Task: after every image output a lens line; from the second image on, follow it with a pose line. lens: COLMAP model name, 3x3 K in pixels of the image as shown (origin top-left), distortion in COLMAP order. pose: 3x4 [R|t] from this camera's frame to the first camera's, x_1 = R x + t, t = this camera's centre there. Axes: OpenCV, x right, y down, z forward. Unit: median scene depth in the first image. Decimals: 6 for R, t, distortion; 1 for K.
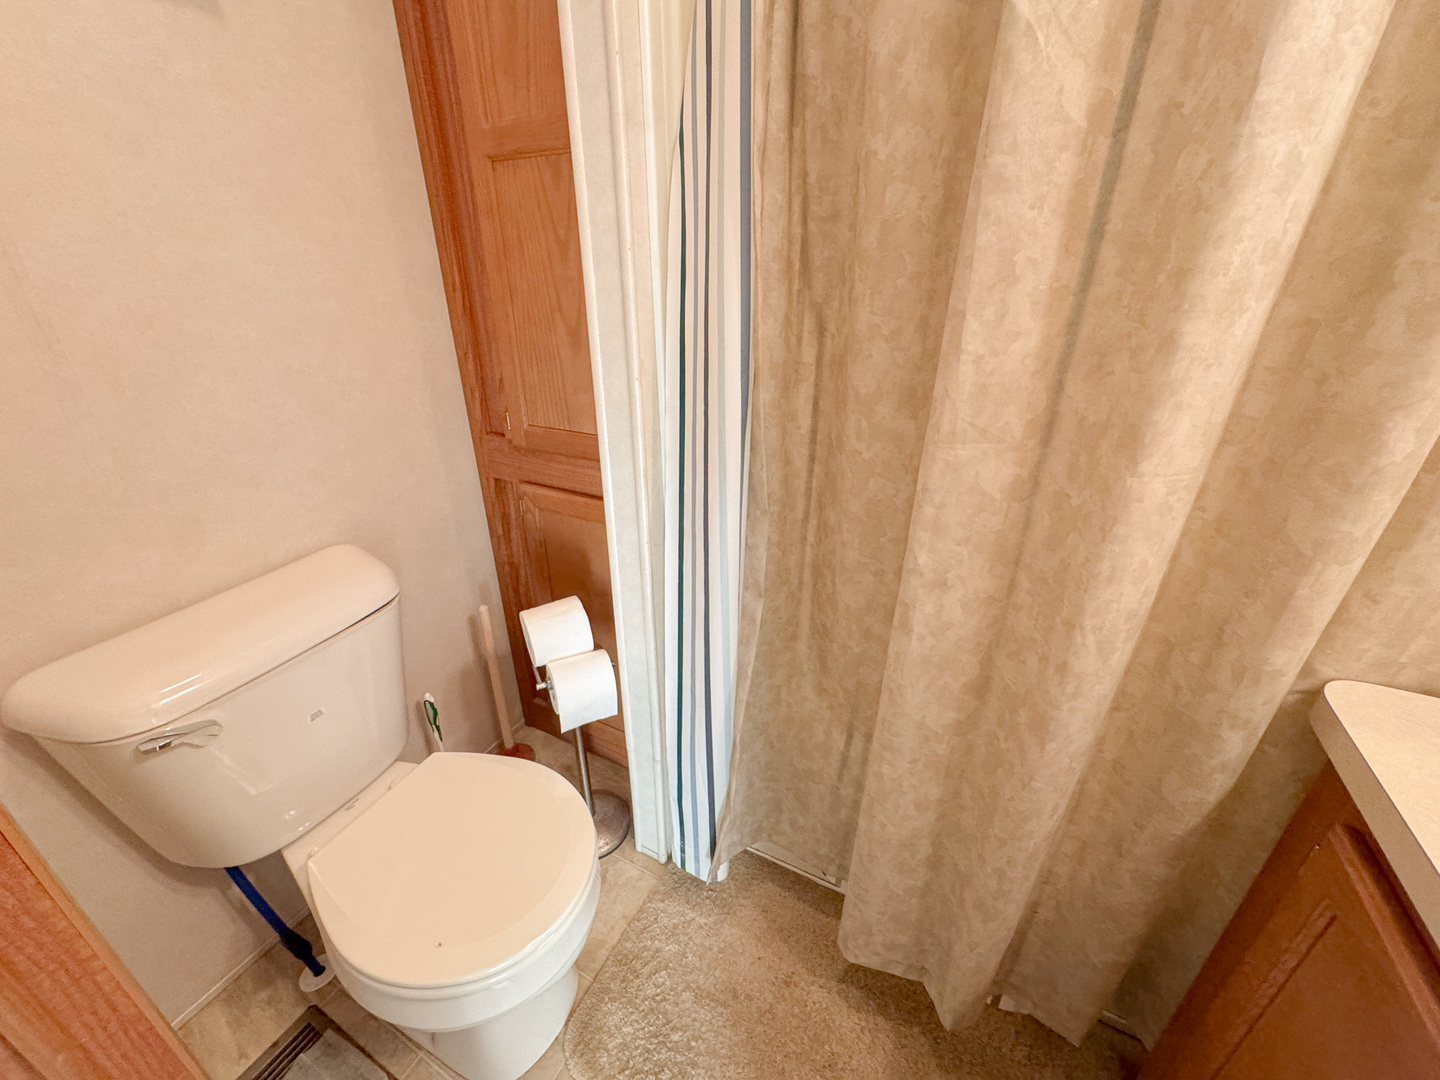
lens RADIAL K [[572.3, 0, 719.5], [0, 572.3, 540.2], [0, 0, 1]] dist [-0.001364, -0.000462]
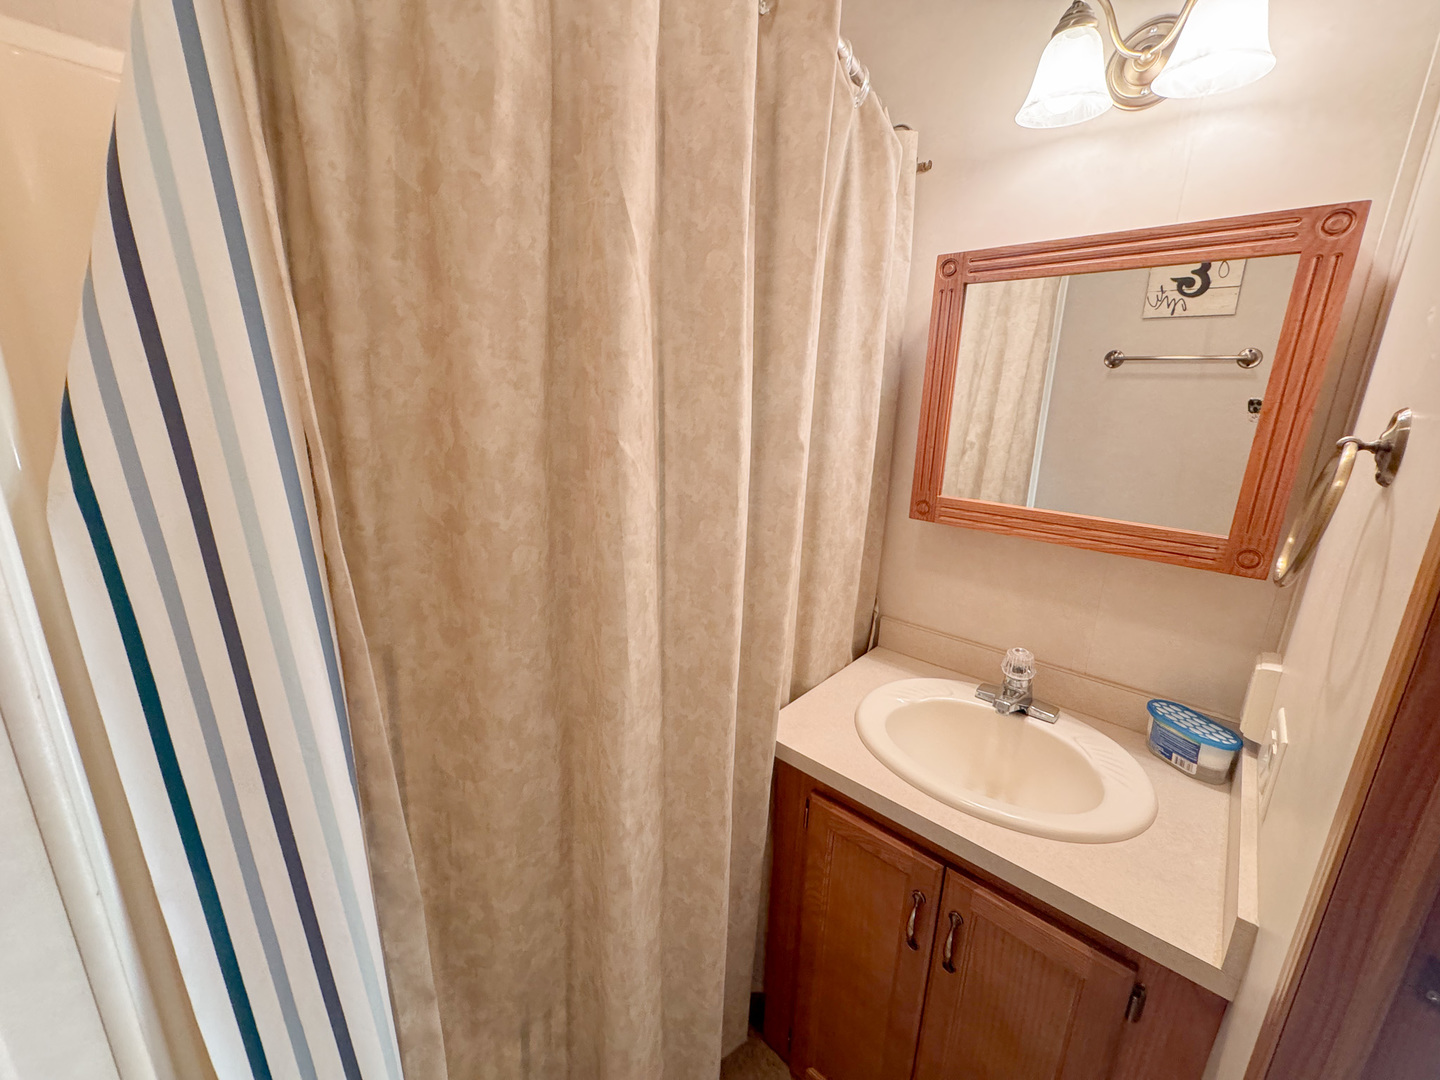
lens RADIAL K [[572.3, 0, 719.5], [0, 572.3, 540.2], [0, 0, 1]] dist [-0.001364, -0.000462]
pose [[0.257080, -0.235722, 0.937201, -0.613165], [0.388370, 0.913236, 0.123162, -0.629797], [-0.884917, 0.332318, 0.326322, 0.313587]]
